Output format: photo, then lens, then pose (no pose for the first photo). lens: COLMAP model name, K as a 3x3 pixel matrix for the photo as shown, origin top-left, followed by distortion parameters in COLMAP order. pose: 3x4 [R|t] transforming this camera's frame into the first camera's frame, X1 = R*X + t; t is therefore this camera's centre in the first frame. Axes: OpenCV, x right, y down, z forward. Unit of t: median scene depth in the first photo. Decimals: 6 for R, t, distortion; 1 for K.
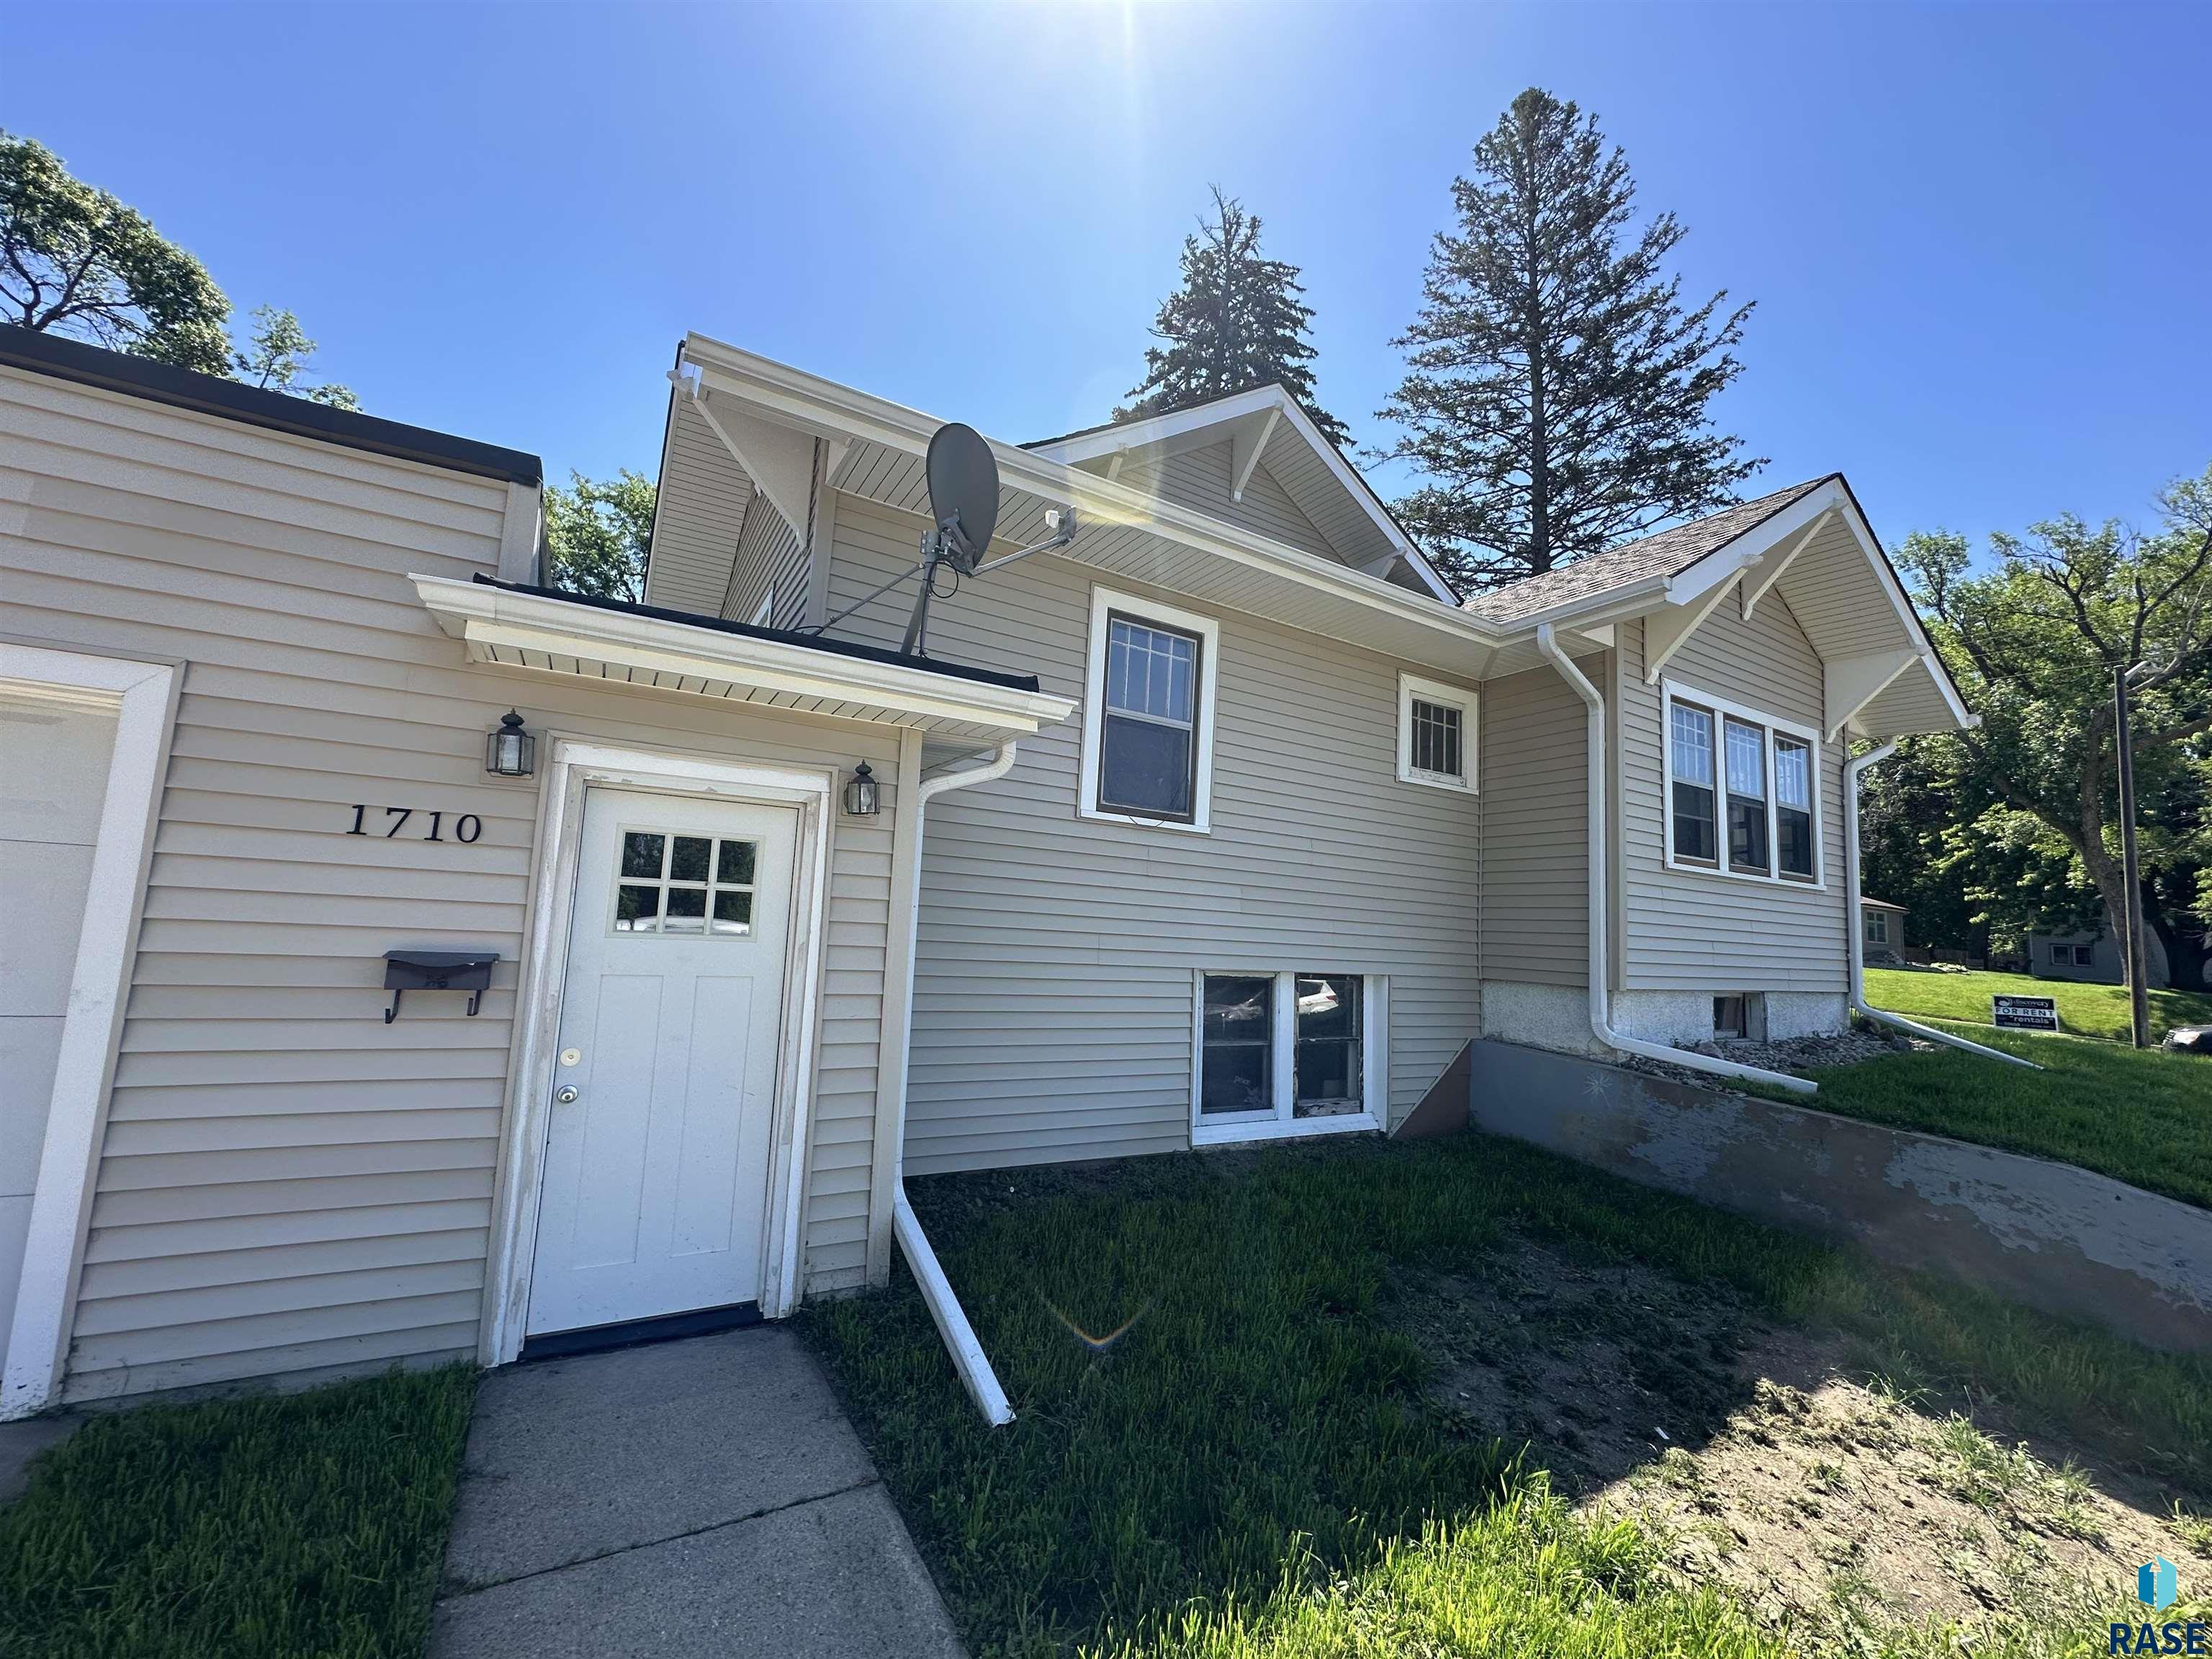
lens RADIAL K [[878.1, 0, 1112.5], [0, 878.1, 824.2], [0, 0, 1]] dist [-0.005261, 0.001521]
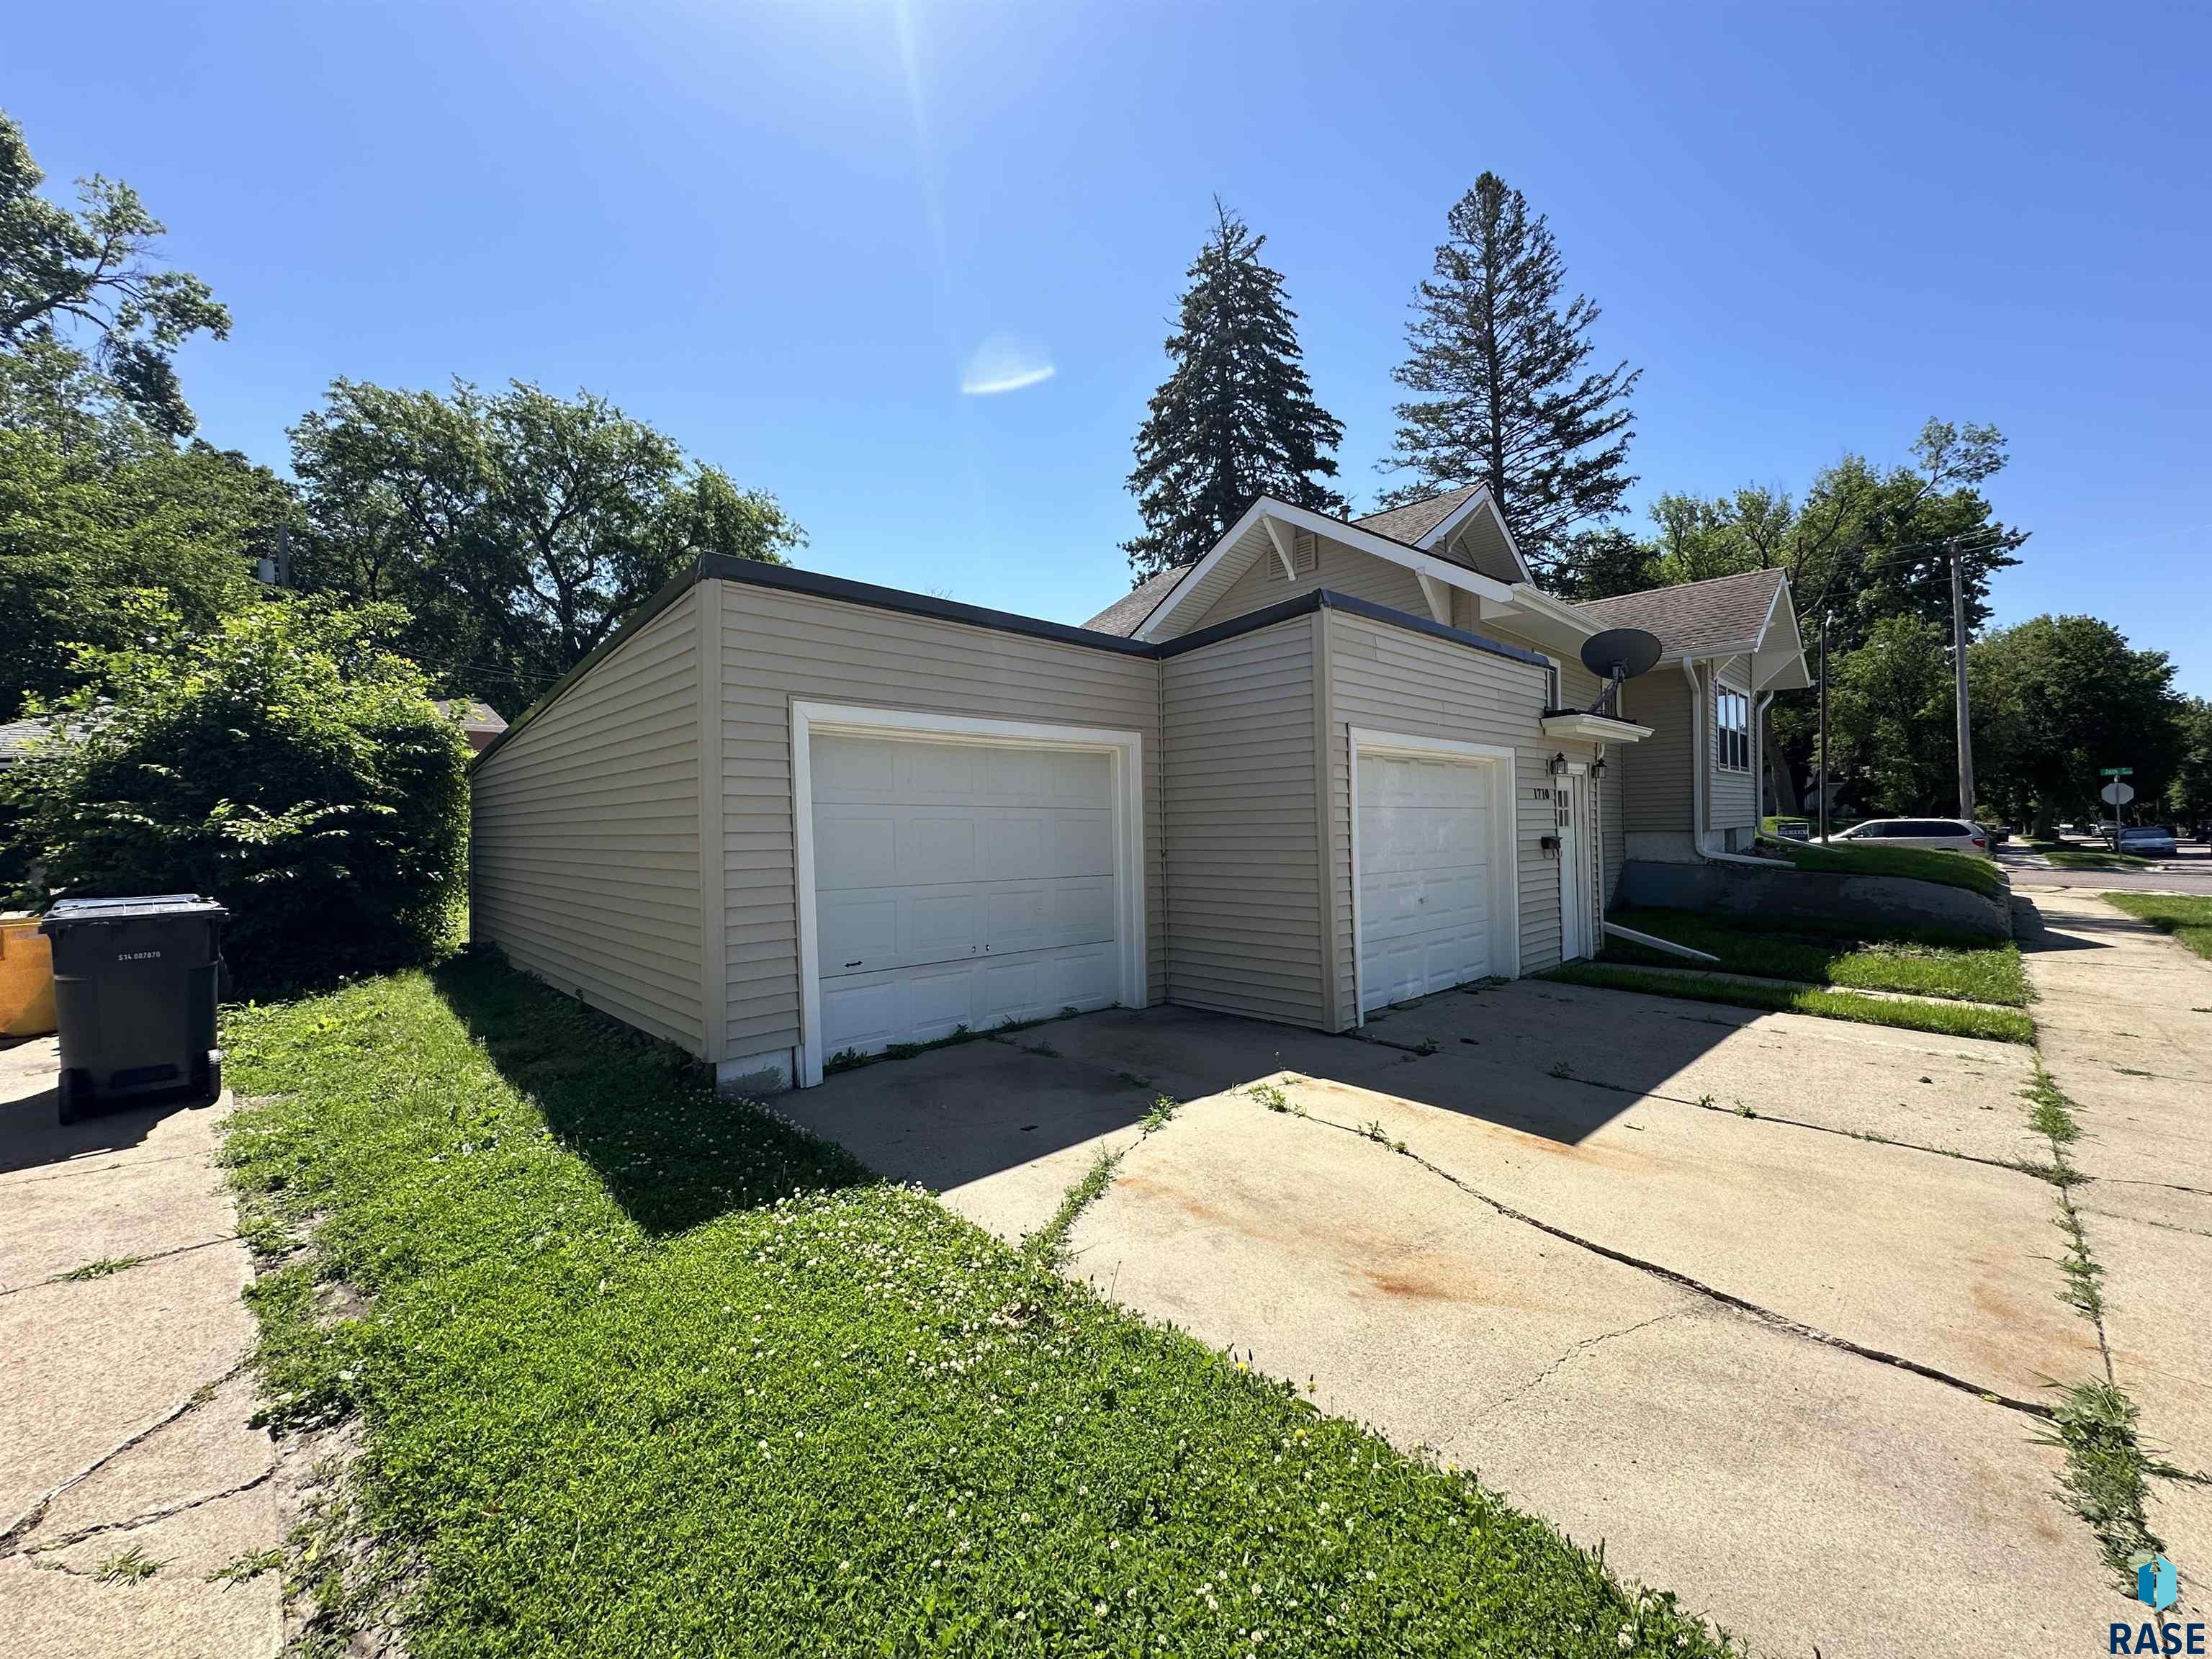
lens RADIAL K [[878.1, 0, 1106.7], [0, 878.1, 824.1], [0, 0, 1]] dist [-0.005261, 0.001521]
pose [[0.967656, -0.070909, 0.242103, -0.533708], [0.041864, 0.991513, 0.123080, -0.058811], [-0.248776, -0.108964, 0.962412, -0.268970]]
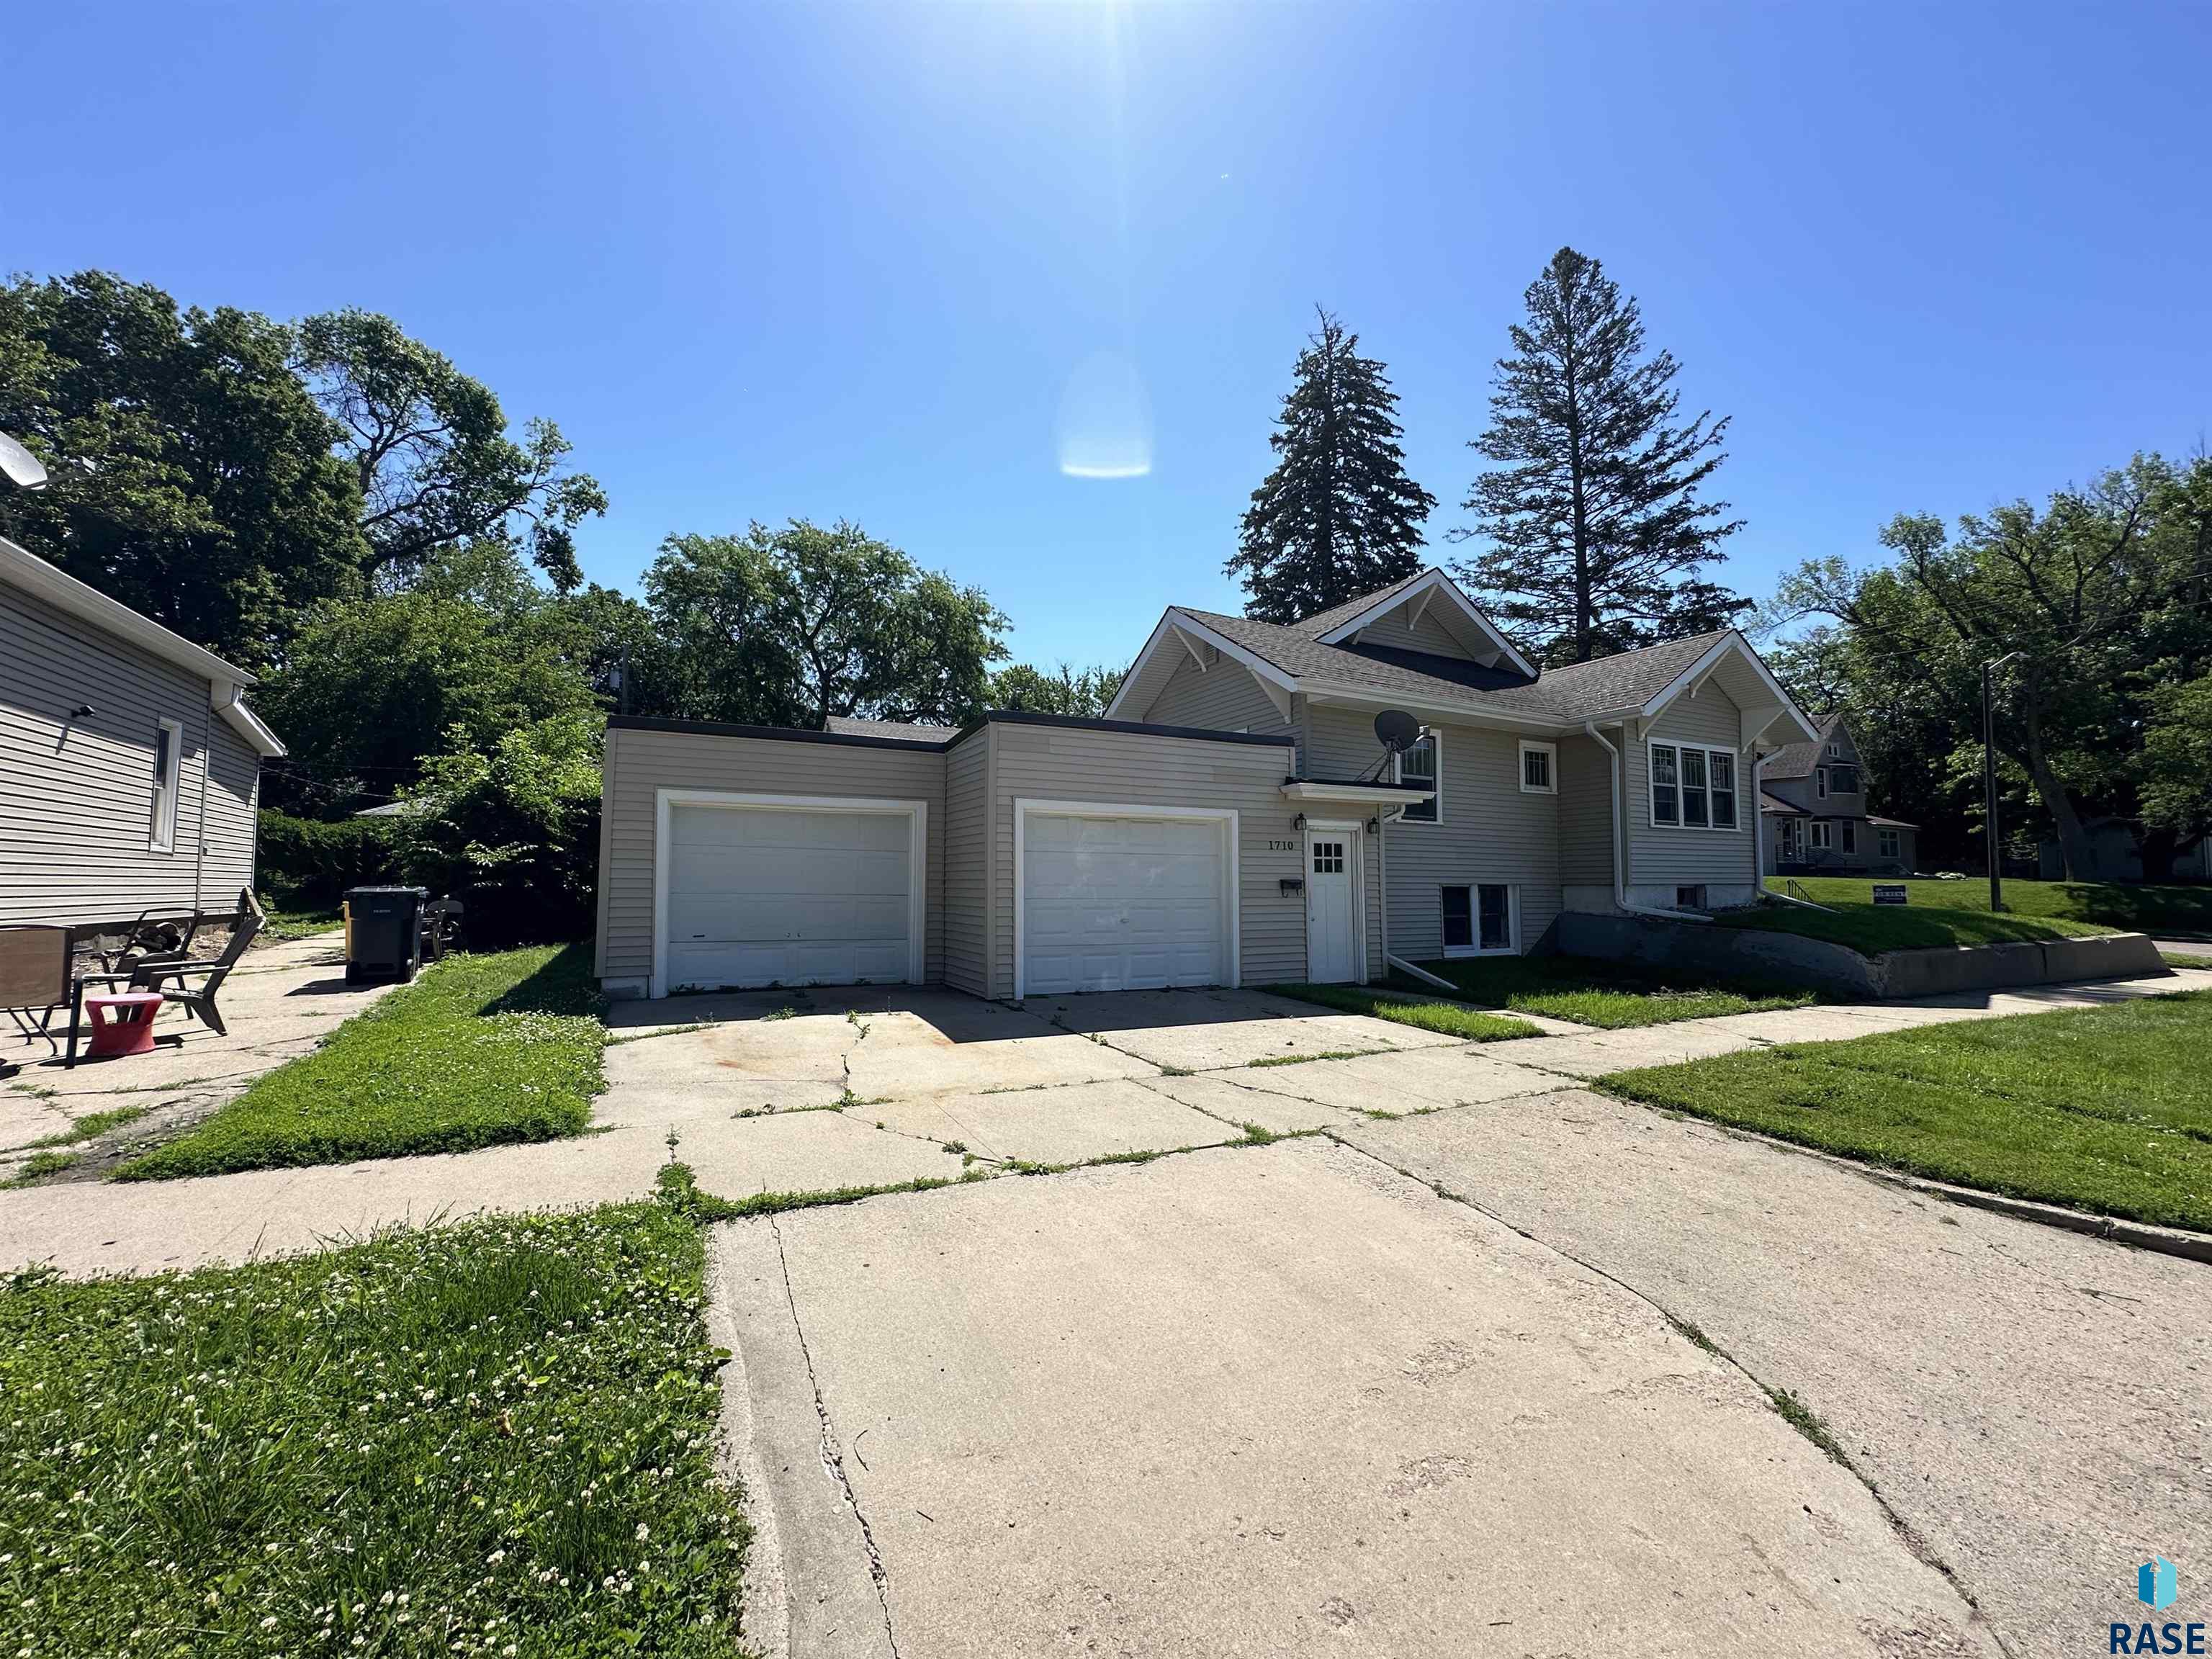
lens RADIAL K [[878.1, 0, 1112.5], [0, 878.1, 827.2], [0, 0, 1]] dist [-0.005261, 0.001521]
pose [[0.997643, -0.053643, -0.042797, -0.246487], [0.055844, 0.997083, 0.052022, -0.056792], [0.039882, -0.054290, 0.997728, -0.498997]]
